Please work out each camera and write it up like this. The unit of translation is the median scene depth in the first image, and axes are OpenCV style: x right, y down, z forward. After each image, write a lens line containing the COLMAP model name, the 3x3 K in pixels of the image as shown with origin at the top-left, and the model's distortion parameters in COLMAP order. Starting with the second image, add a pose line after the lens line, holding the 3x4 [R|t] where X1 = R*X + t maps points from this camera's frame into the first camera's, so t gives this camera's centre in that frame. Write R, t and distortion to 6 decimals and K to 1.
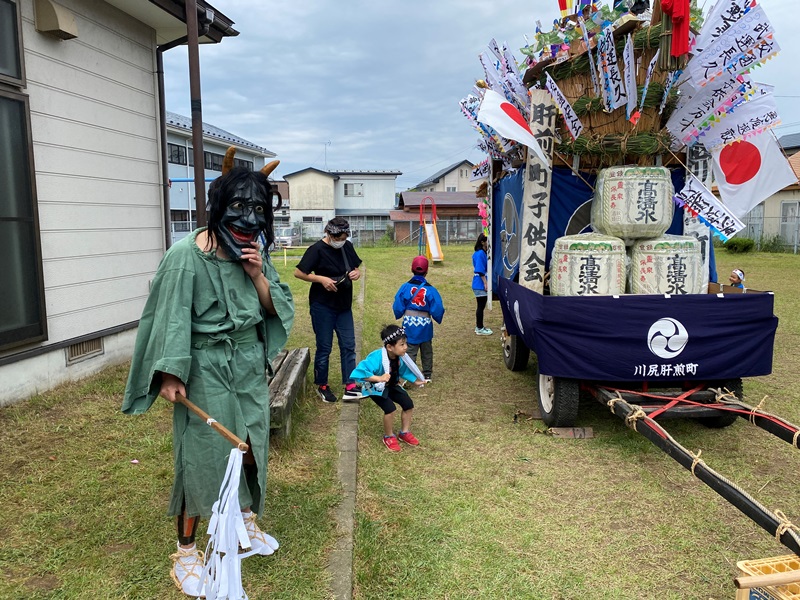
lens RADIAL K [[597.2, 0, 400.6], [0, 597.2, 306.7], [0, 0, 1]] dist [0.037213, 0.003883]
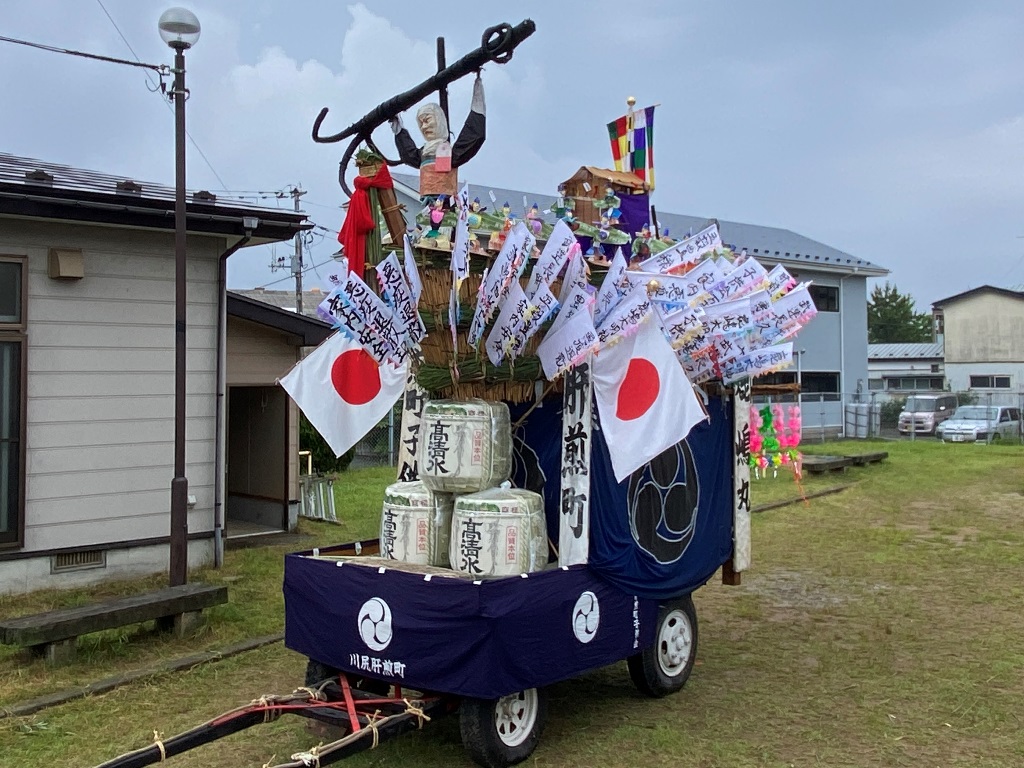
lens RADIAL K [[1068.6, 0, 510.9], [0, 1068.6, 376.7], [0, 0, 1]] dist [0.042642, 0.000000]
pose [[0.786701, 0.007086, -0.617294, 1.299570], [-0.091286, 0.990277, -0.104970, -0.124384], [0.610548, 0.138931, 0.779699, -0.039517]]
